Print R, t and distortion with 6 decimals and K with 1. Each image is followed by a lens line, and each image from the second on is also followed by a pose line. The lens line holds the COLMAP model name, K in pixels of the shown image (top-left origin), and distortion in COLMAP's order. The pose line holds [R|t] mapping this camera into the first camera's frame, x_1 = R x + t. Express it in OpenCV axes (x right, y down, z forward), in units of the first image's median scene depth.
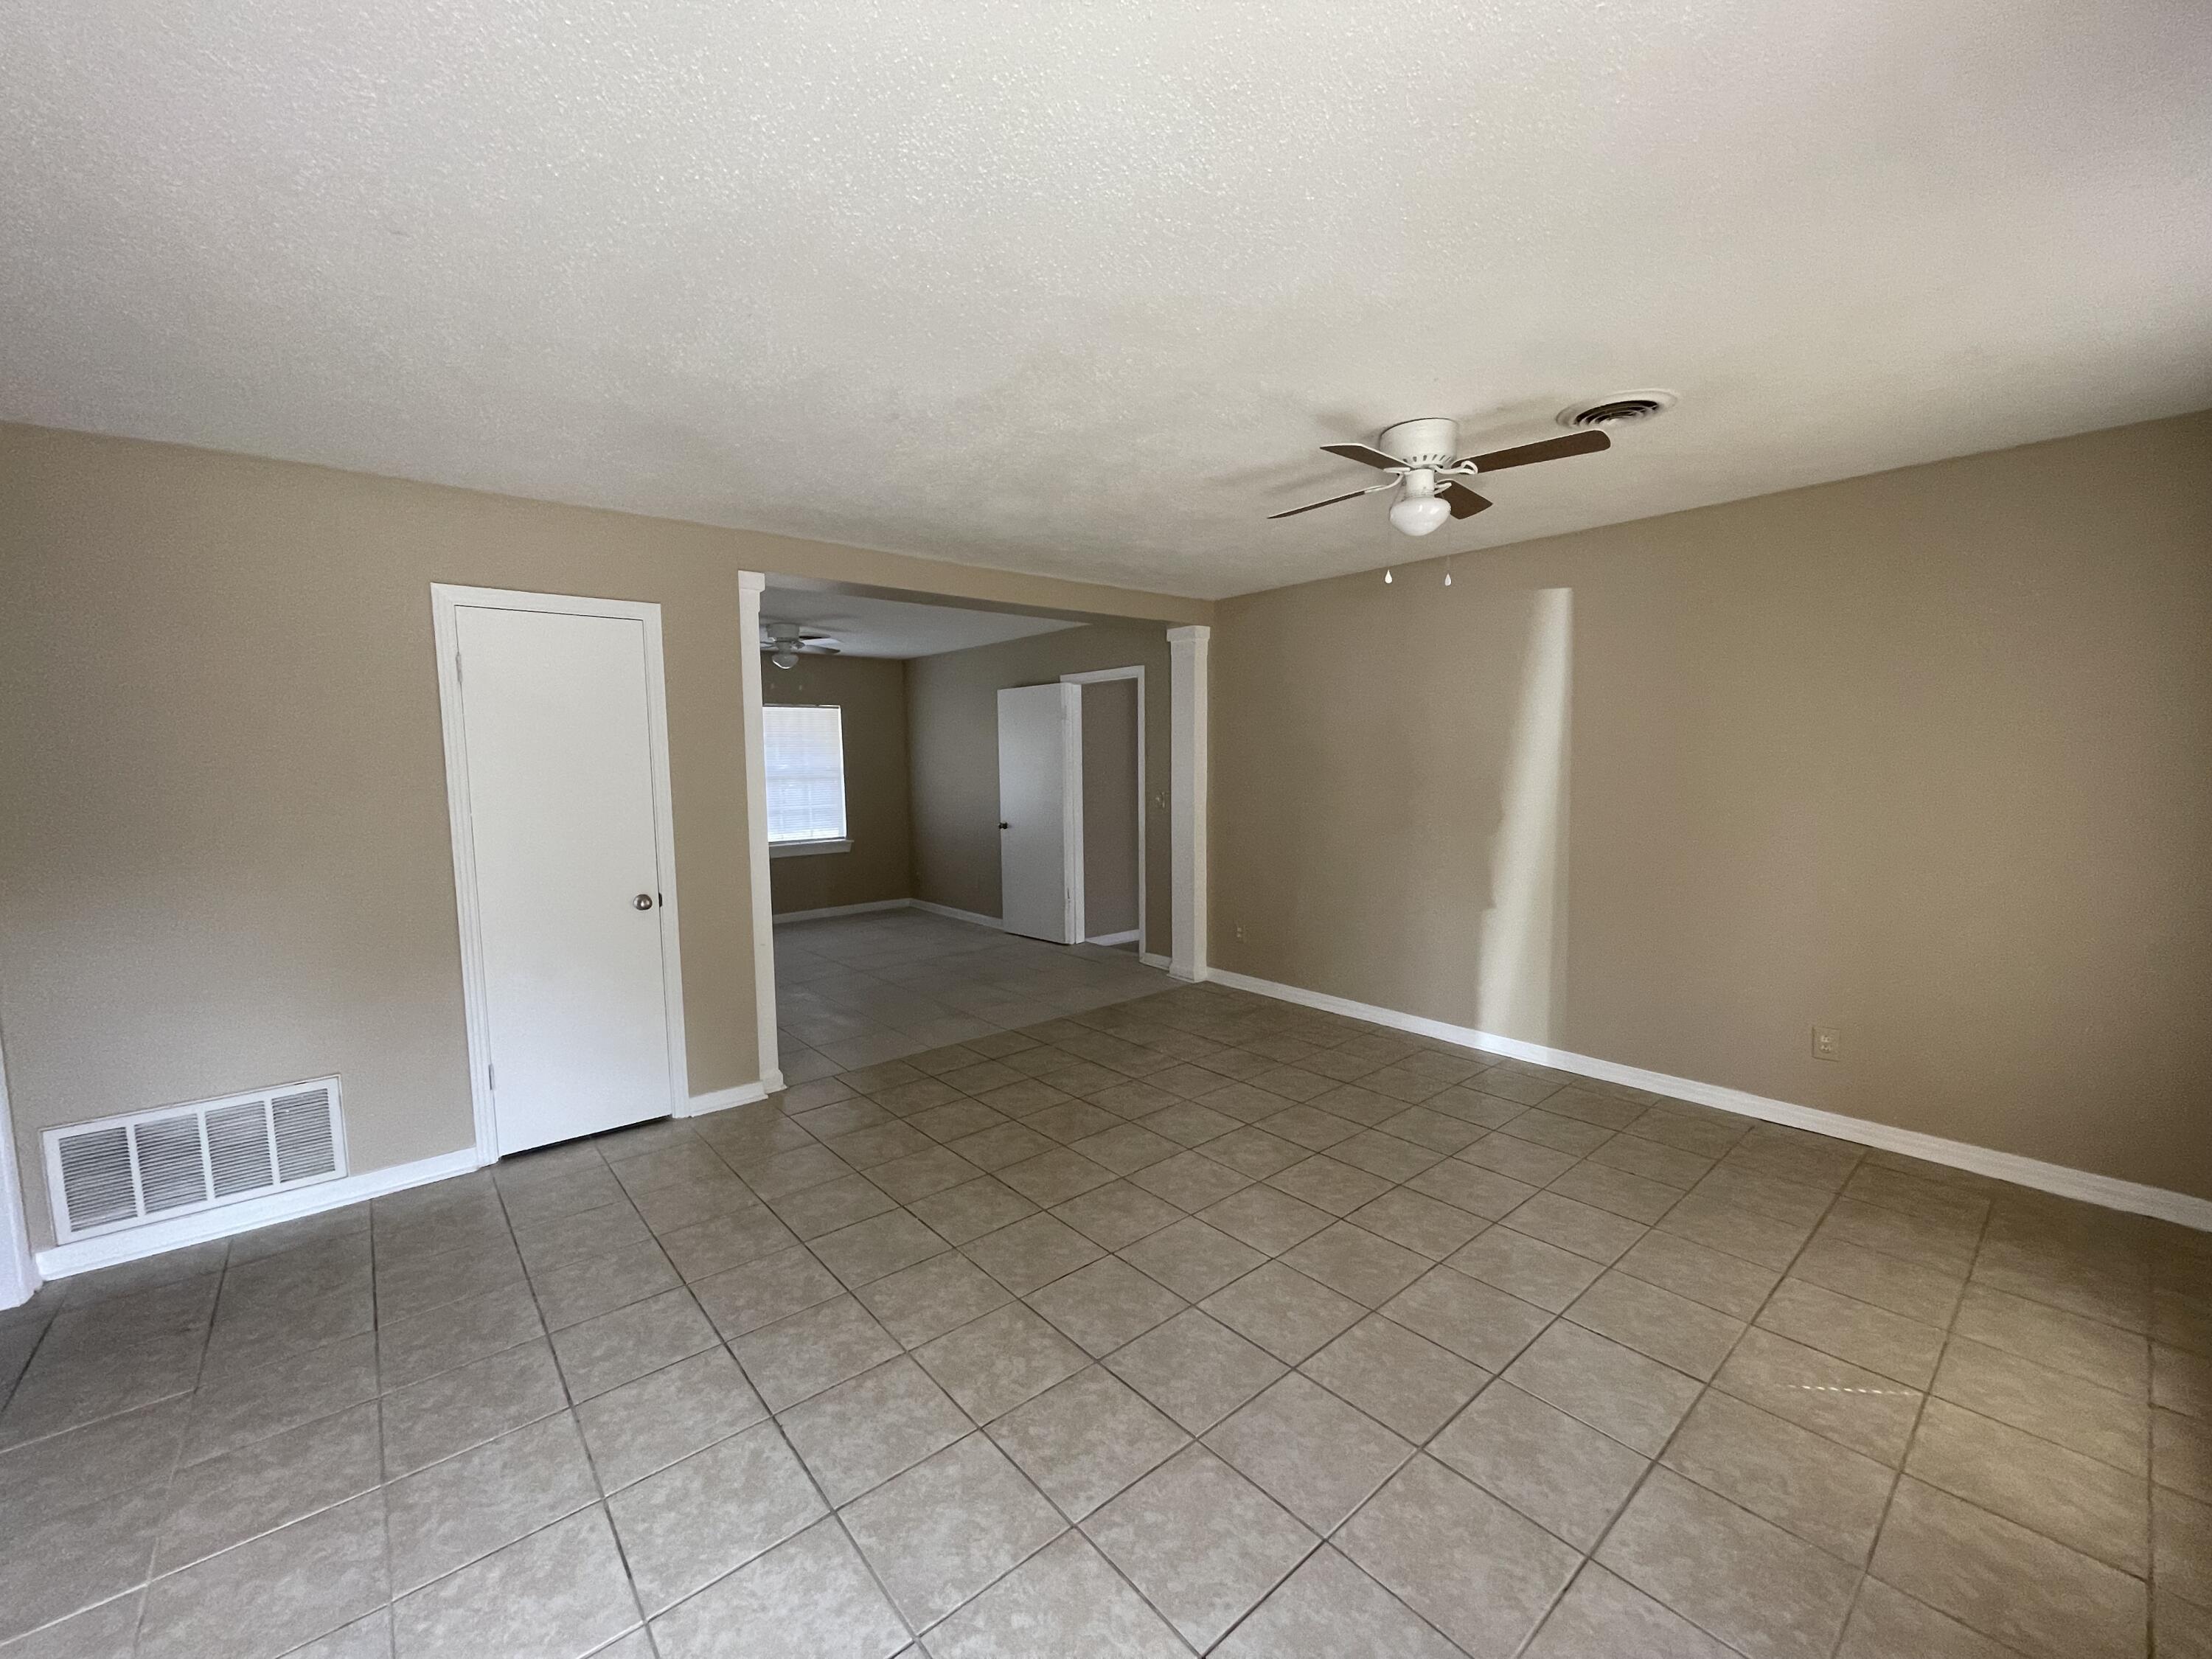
lens RADIAL K [[895.3, 0, 1113.3], [0, 895.3, 834.3], [0, 0, 1]] dist [0.003517, 0.000073]
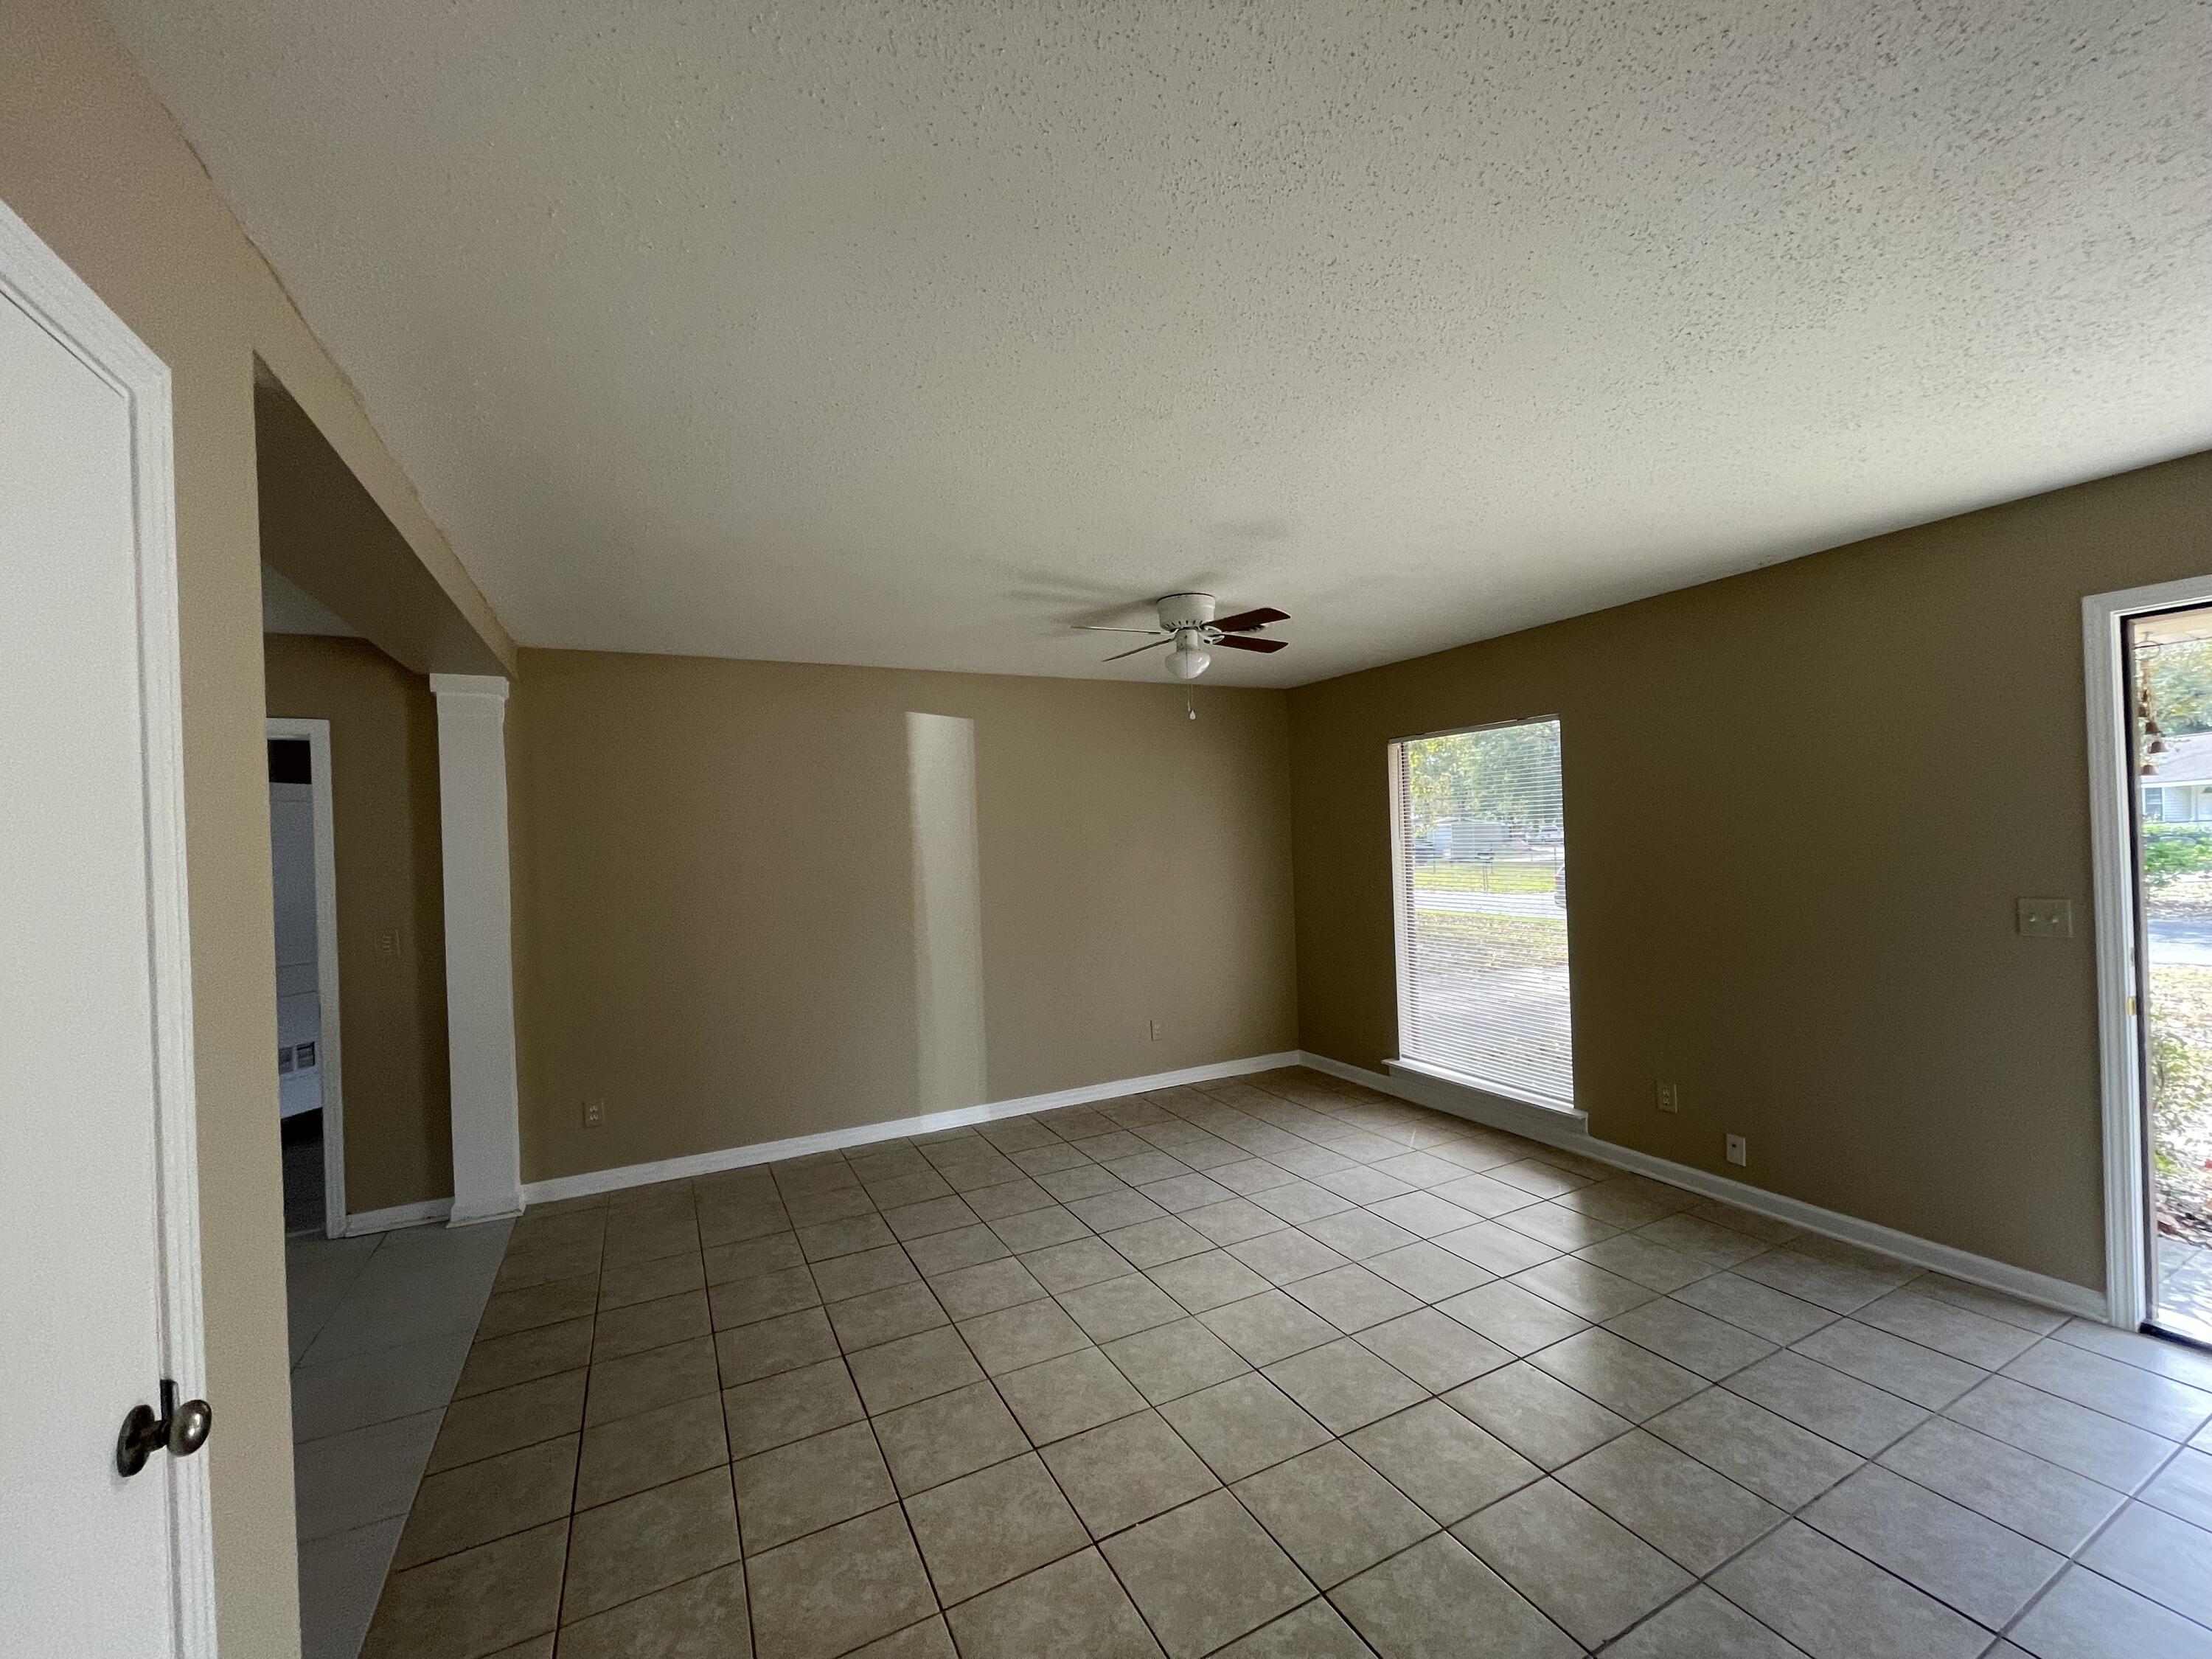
lens RADIAL K [[895.3, 0, 1112.2], [0, 895.3, 840.3], [0, 0, 1]] dist [0.003517, 0.000073]
pose [[0.234014, -0.001857, 0.972231, -0.670344], [0.115774, 0.992936, -0.025970, -0.058089], [-0.965315, 0.118636, 0.232576, 0.599562]]
